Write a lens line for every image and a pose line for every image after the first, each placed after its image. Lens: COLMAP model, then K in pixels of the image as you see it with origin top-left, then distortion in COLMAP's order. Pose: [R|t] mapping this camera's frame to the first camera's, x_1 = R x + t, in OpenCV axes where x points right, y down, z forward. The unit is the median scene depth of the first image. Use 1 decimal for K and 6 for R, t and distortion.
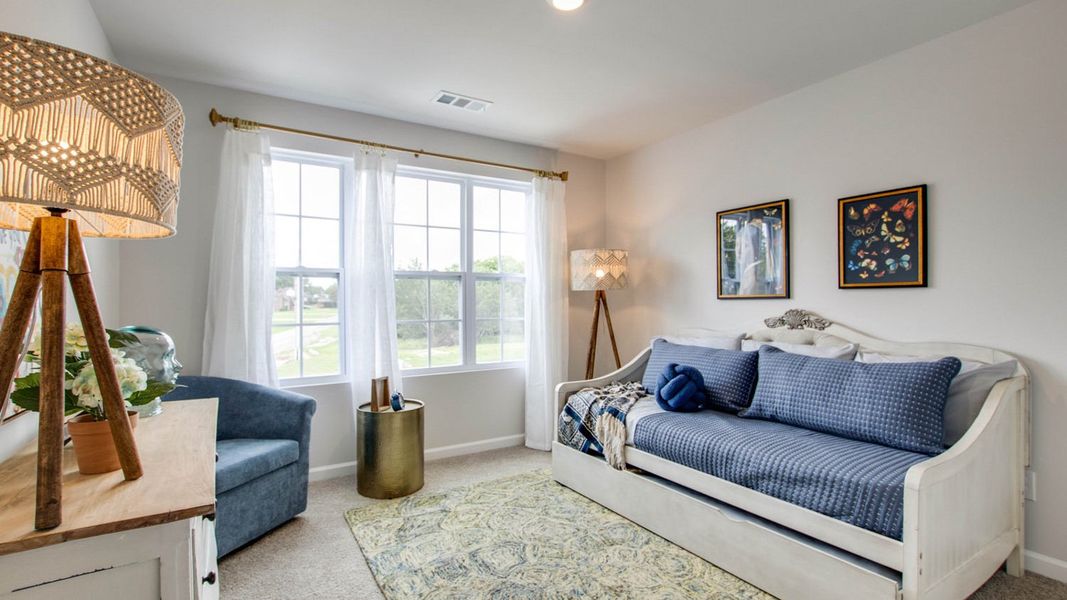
lens RADIAL K [[481.4, 0, 532.9], [0, 481.4, 302.5], [0, 0, 1]] dist [-0.012287, 0.000650]
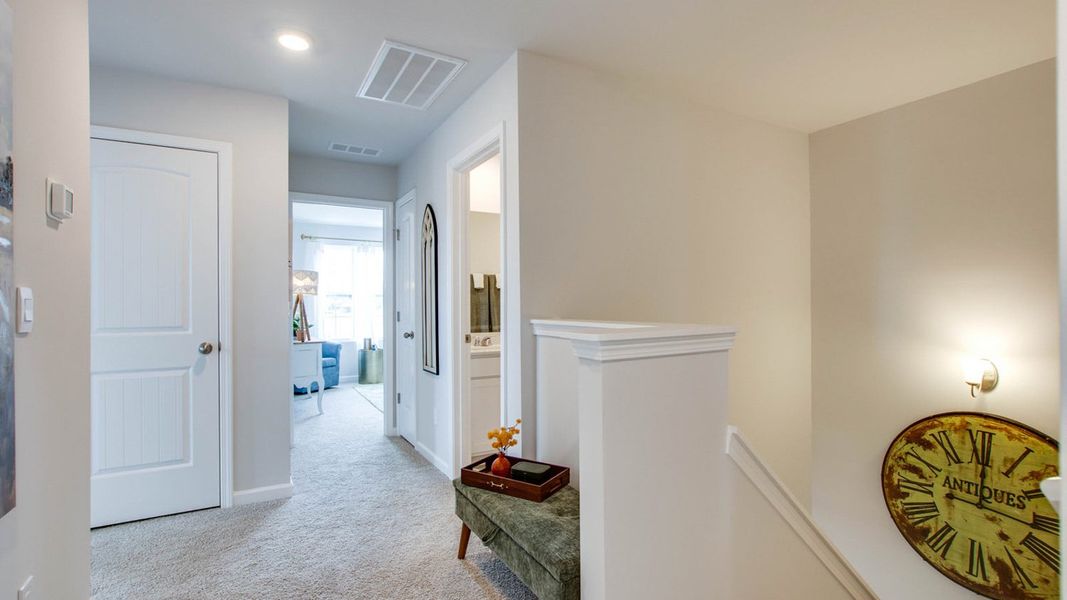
lens RADIAL K [[481.4, 0, 532.9], [0, 481.4, 302.5], [0, 0, 1]] dist [-0.012287, 0.000650]
pose [[0.999162, -0.009398, -0.039825, 0.629724], [0.009145, 0.999937, -0.006543, -0.000038], [0.039884, 0.006173, 0.999185, -1.428602]]
